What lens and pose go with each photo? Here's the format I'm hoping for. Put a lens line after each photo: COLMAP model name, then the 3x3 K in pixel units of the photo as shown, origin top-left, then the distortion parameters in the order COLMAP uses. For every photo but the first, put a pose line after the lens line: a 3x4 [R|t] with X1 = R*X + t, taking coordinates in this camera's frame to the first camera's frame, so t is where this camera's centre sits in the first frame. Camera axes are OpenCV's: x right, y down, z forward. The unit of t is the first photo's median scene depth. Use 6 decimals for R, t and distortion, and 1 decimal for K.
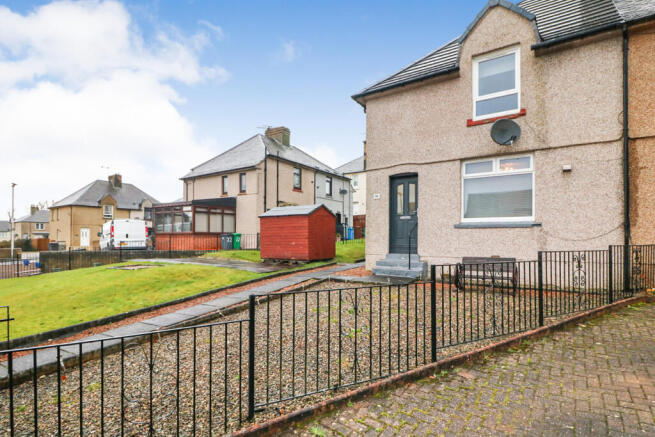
lens RADIAL K [[302.2, 0, 325.9], [0, 302.2, 221.6], [0, 0, 1]] dist [-0.023912, -0.001436]
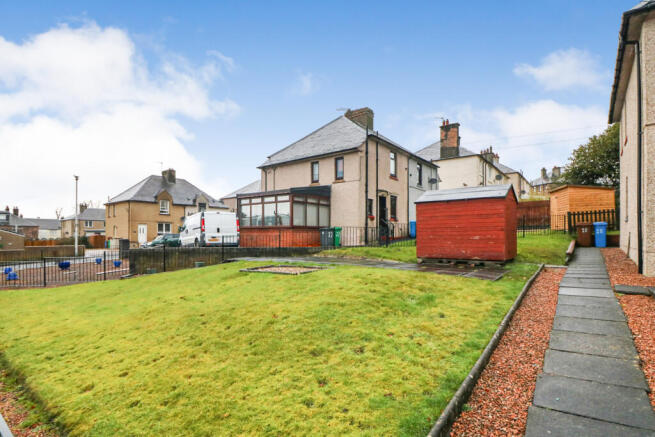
lens RADIAL K [[302.2, 0, 329.4], [0, 302.2, 216.9], [0, 0, 1]] dist [-0.023912, -0.001436]
pose [[0.997056, -0.007046, -0.076350, -0.226940], [0.006521, 0.999953, -0.007121, 0.014403], [0.076397, 0.006602, 0.997056, 0.133425]]
